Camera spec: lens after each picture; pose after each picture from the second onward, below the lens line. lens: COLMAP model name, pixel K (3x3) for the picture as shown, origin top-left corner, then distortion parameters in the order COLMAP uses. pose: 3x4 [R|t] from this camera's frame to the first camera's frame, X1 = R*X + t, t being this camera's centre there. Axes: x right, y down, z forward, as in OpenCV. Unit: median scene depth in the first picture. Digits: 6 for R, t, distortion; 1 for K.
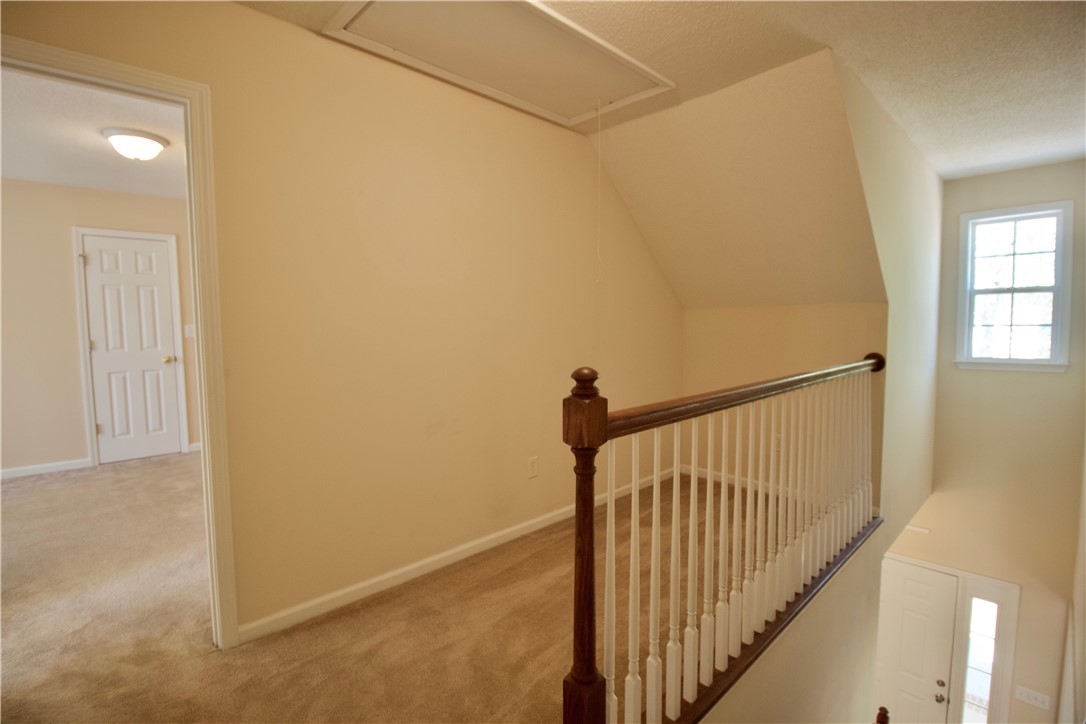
lens RADIAL K [[508.1, 0, 543.0], [0, 508.1, 362.0], [0, 0, 1]] dist [-0.001071, -0.000303]
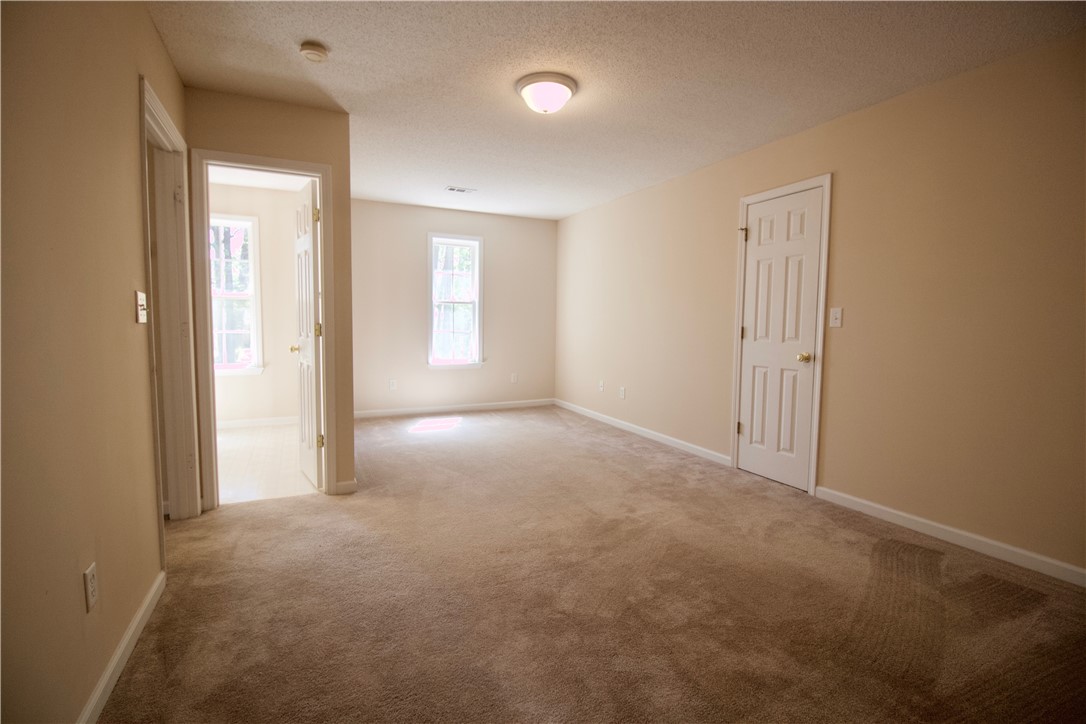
lens RADIAL K [[508.1, 0, 543.0], [0, 508.1, 362.0], [0, 0, 1]] dist [-0.001071, -0.000303]
pose [[-0.307506, 0.073452, -0.948707, 0.045596], [-0.094327, 0.989752, 0.107204, -0.042049], [0.946859, 0.122454, -0.297426, 0.925068]]
